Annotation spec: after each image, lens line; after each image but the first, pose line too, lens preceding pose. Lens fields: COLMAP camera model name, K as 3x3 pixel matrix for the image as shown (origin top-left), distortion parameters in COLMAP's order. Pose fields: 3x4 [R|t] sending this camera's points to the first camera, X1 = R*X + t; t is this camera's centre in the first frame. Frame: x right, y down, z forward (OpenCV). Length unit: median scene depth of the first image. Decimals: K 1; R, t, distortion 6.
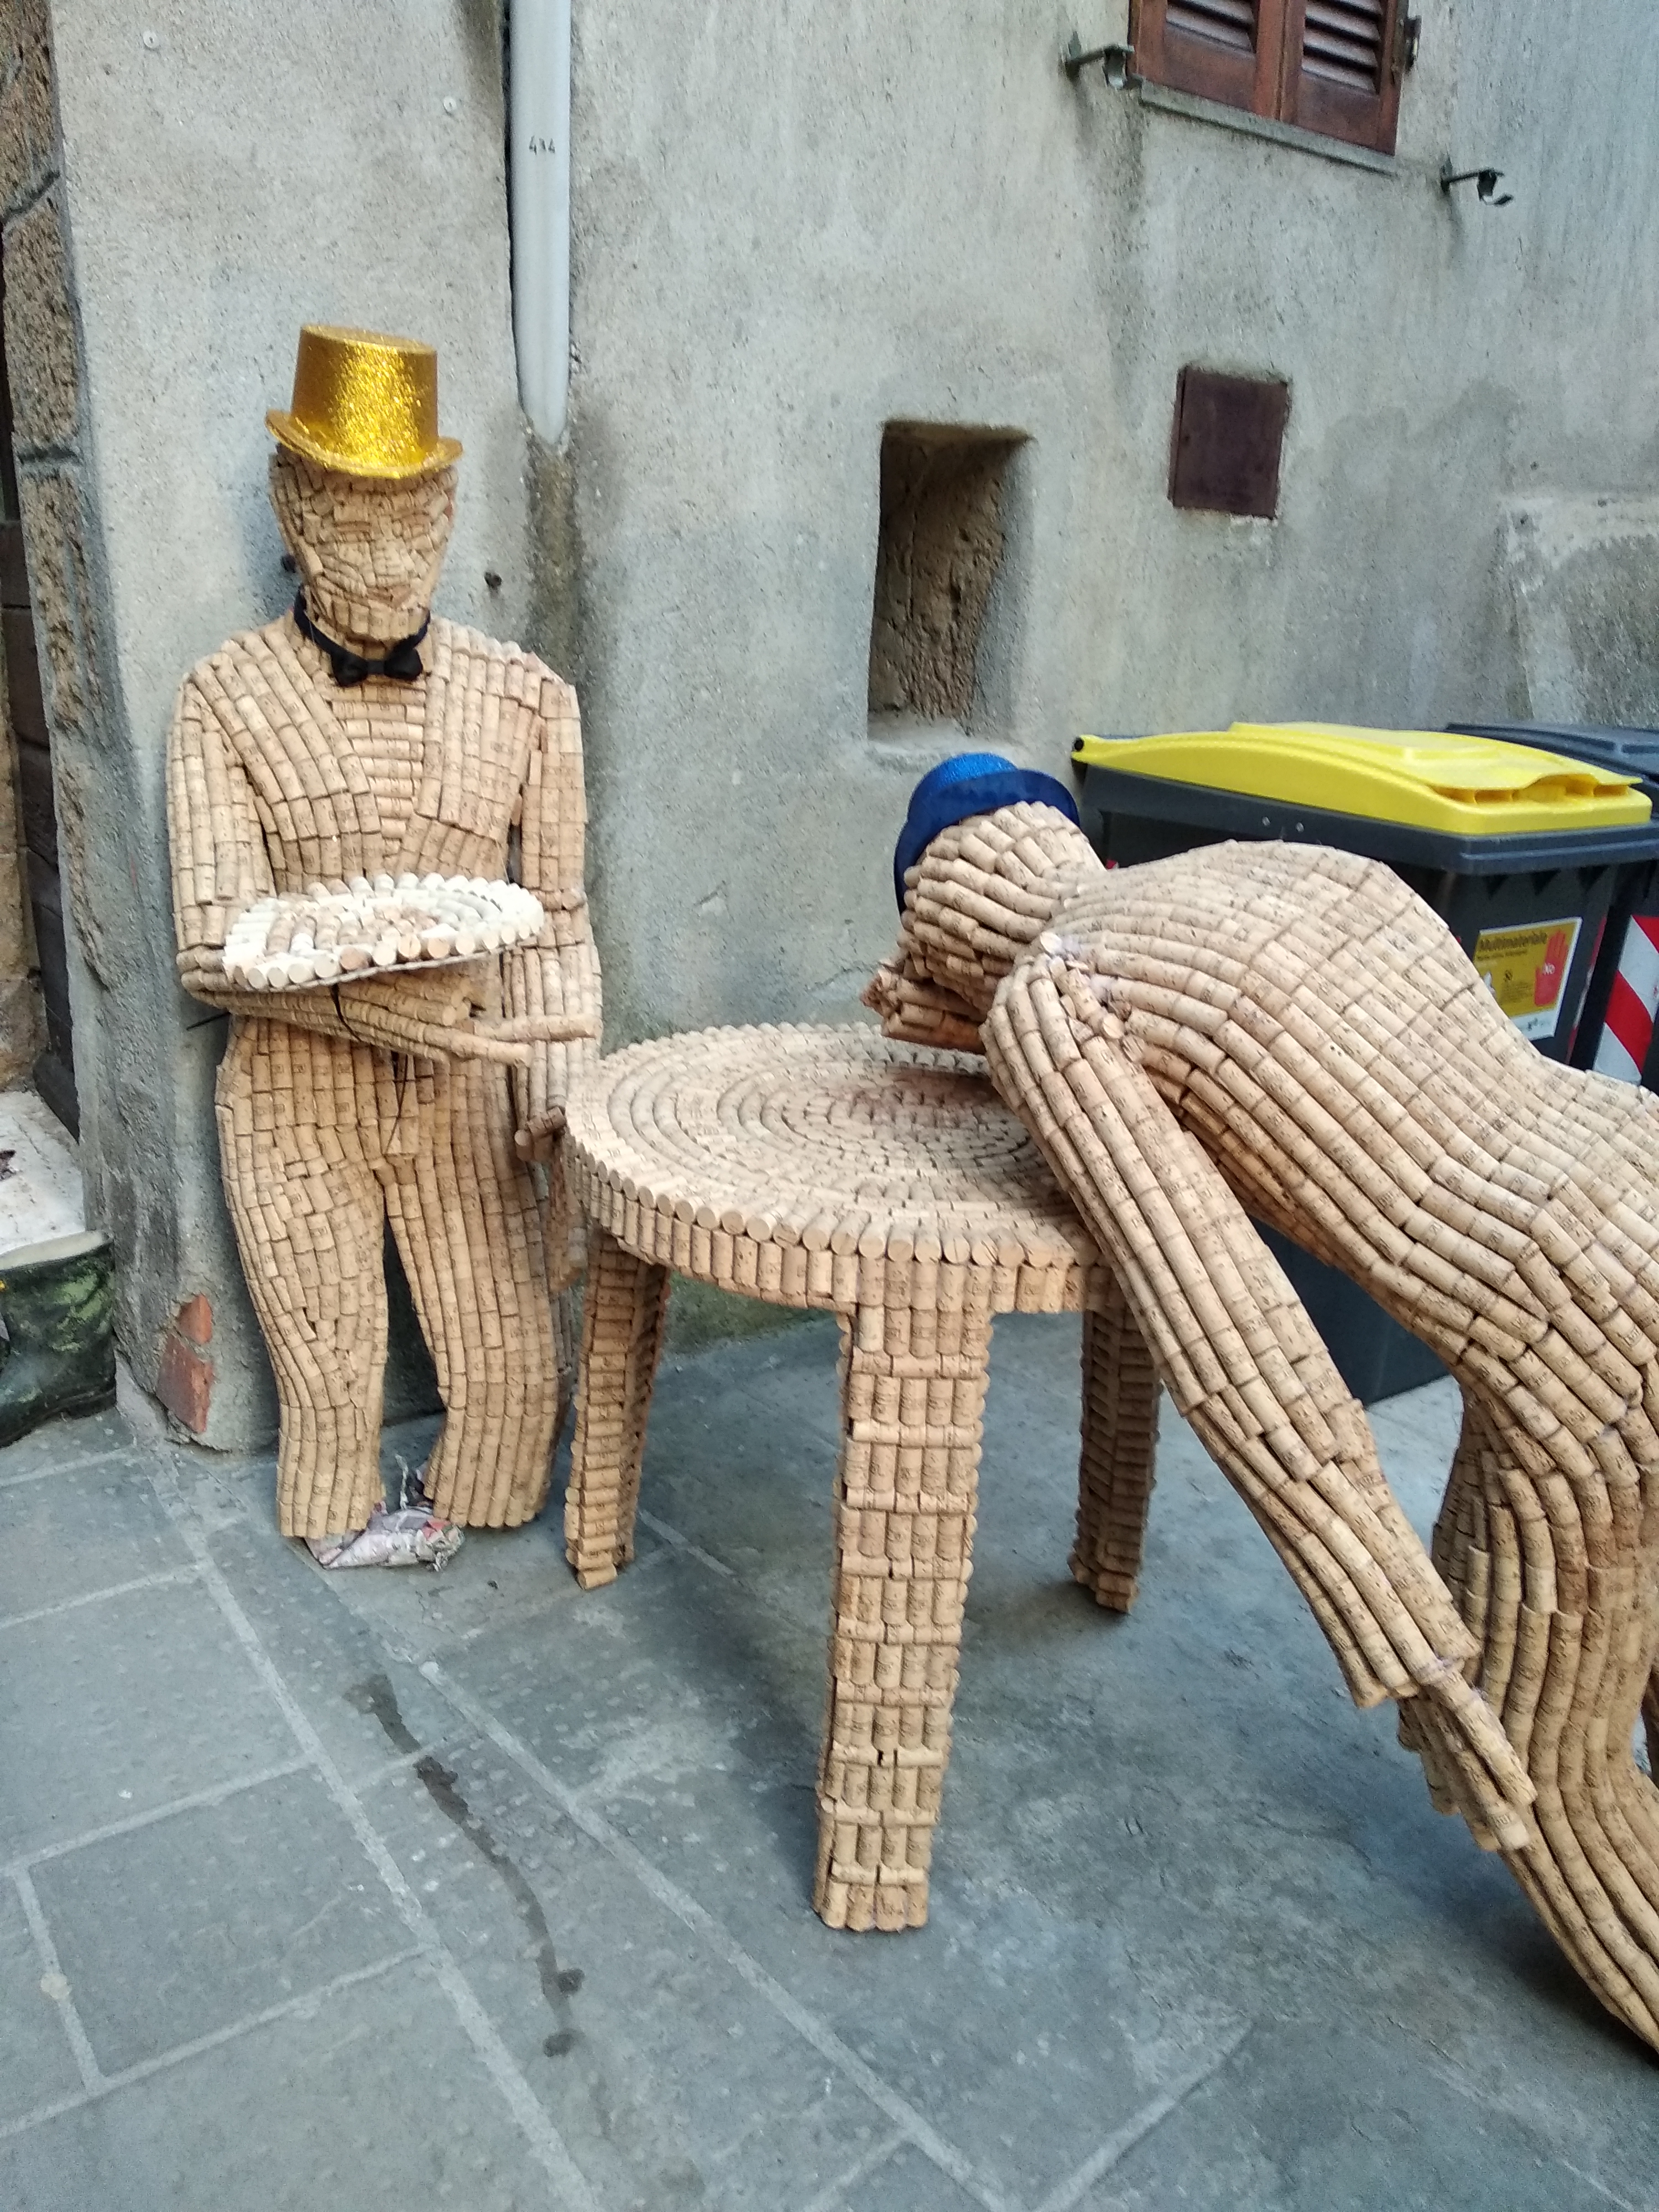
lens RADIAL K [[1708.9, 0, 823.6], [0, 1708.9, 1103.6], [0, 0, 1]] dist [0.020842, -0.040342]
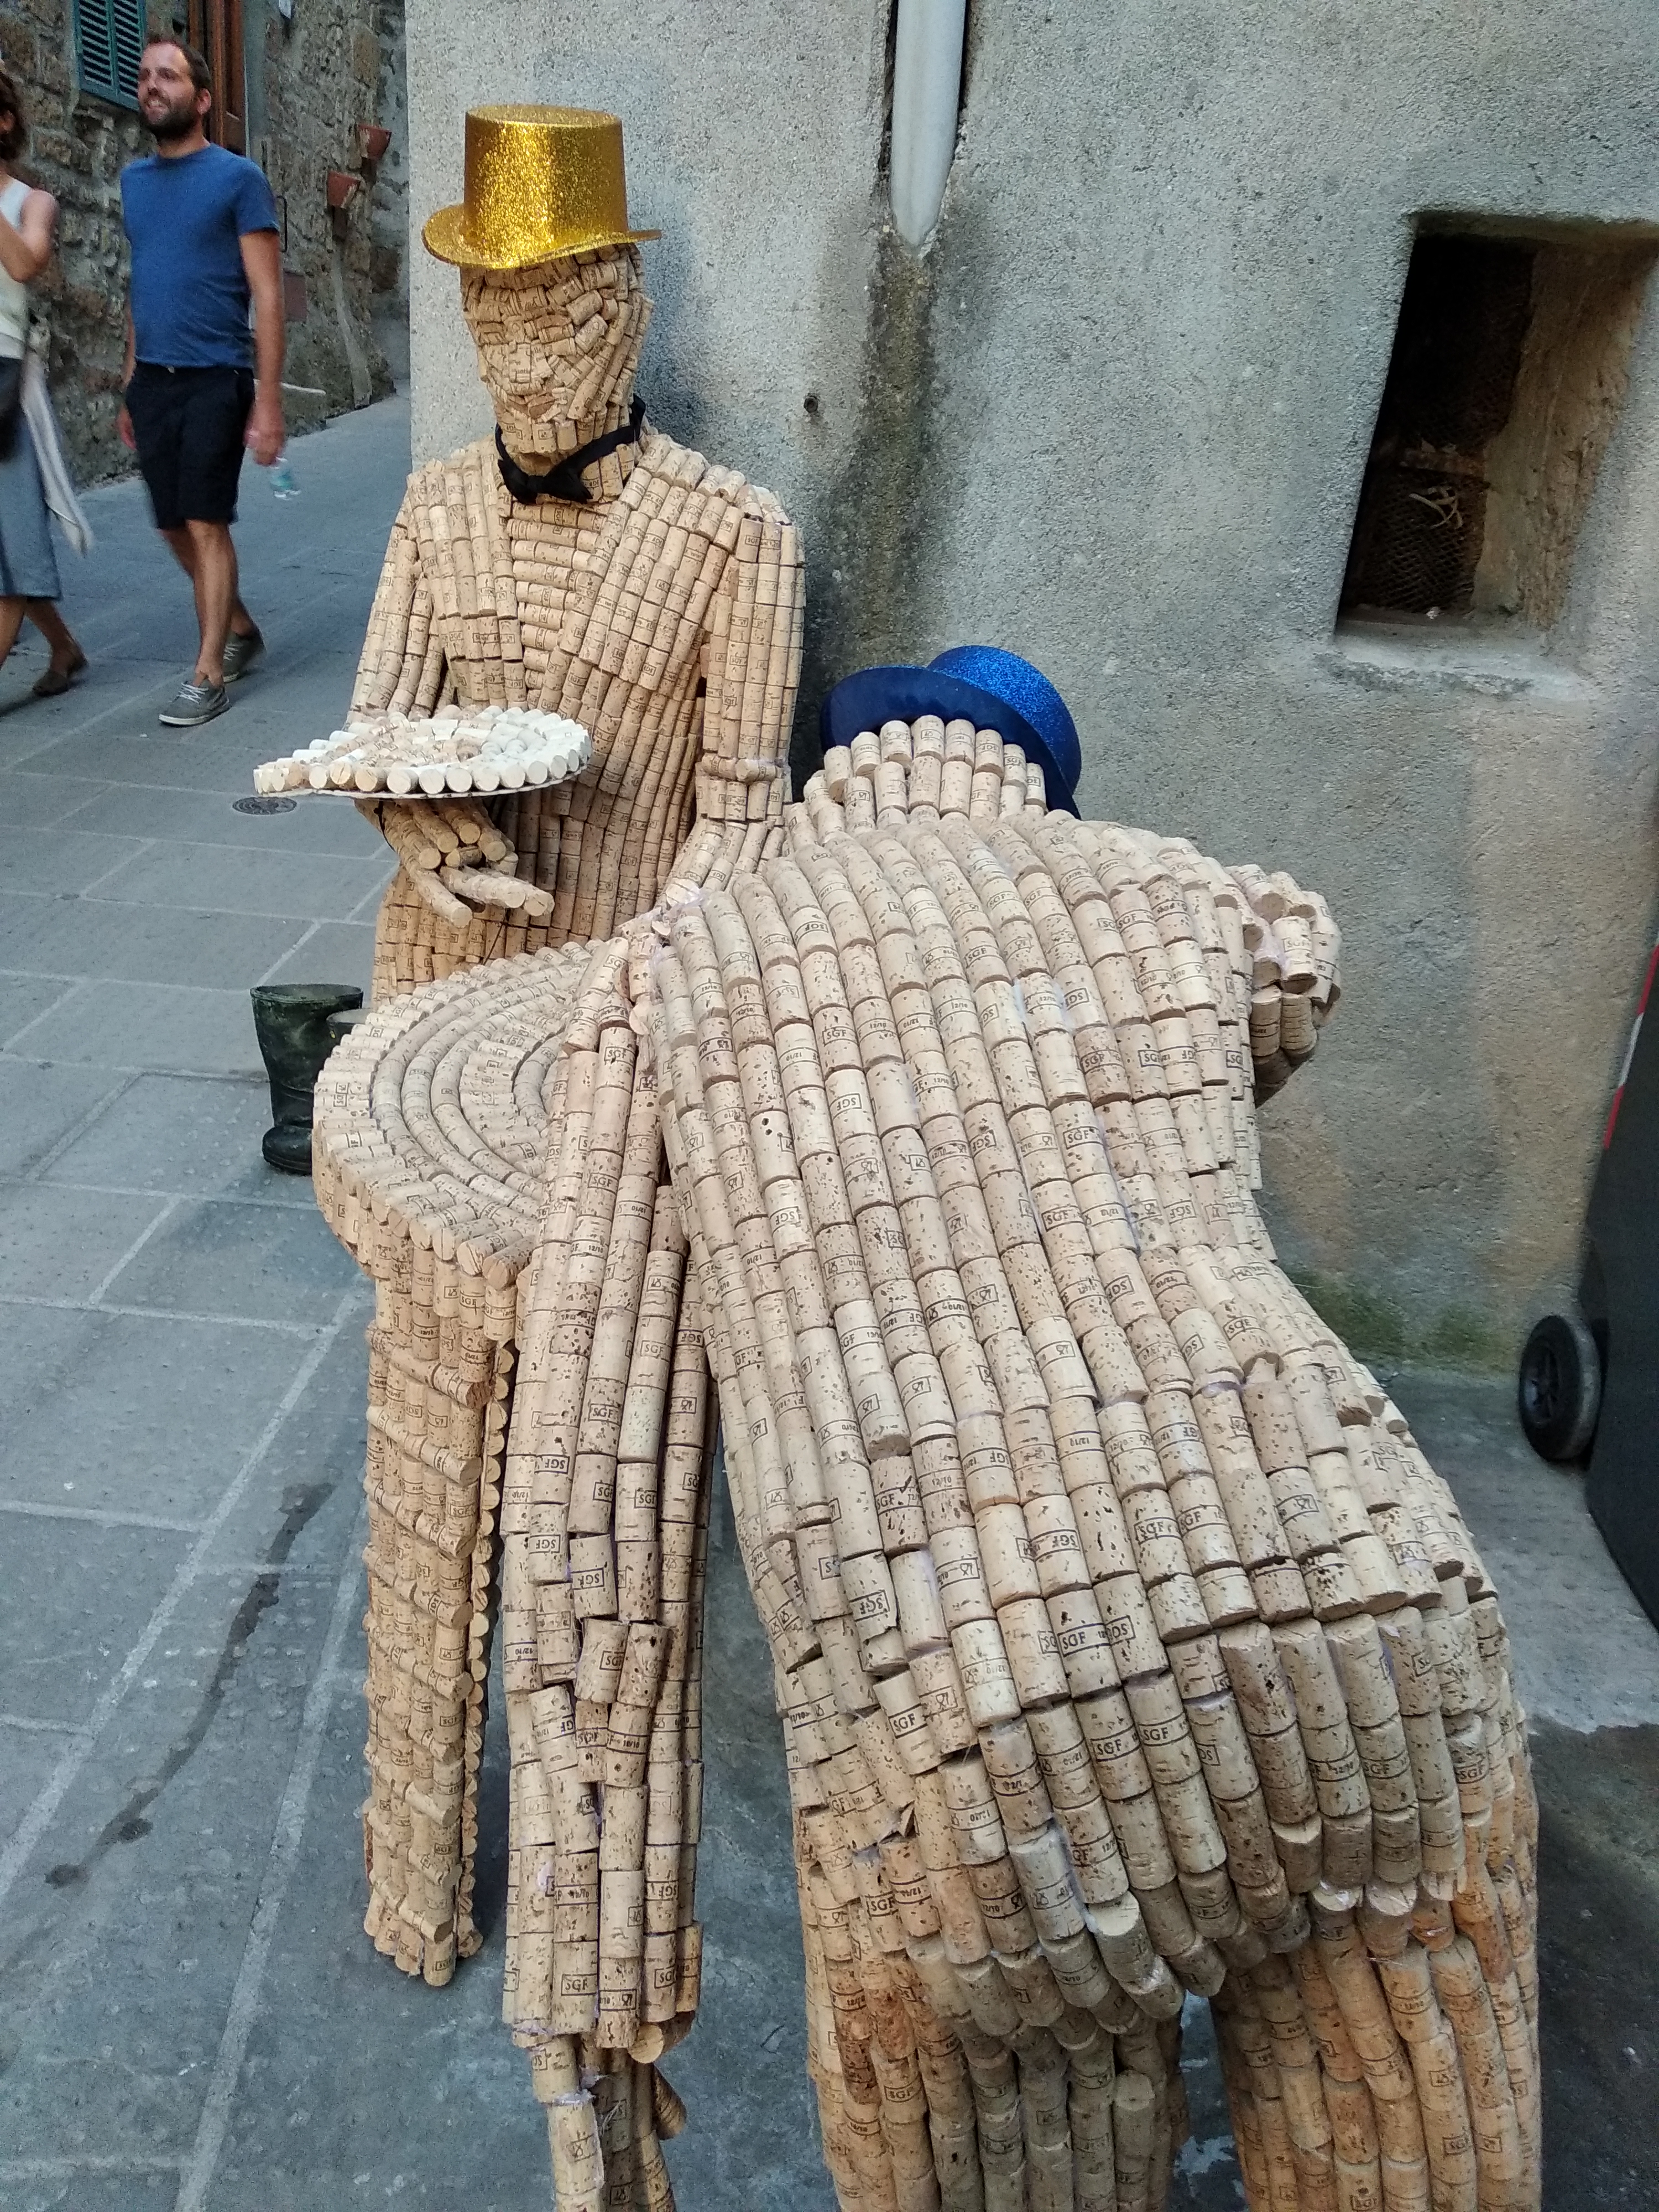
lens RADIAL K [[1708.9, 0, 833.5], [0, 1708.9, 1103.7], [0, 0, 1]] dist [0.020842, -0.040342]
pose [[0.774137, 0.267441, -0.573749, 0.465988], [-0.228021, 0.963337, 0.141379, -0.092014], [0.590524, 0.021380, 0.806737, 0.326005]]
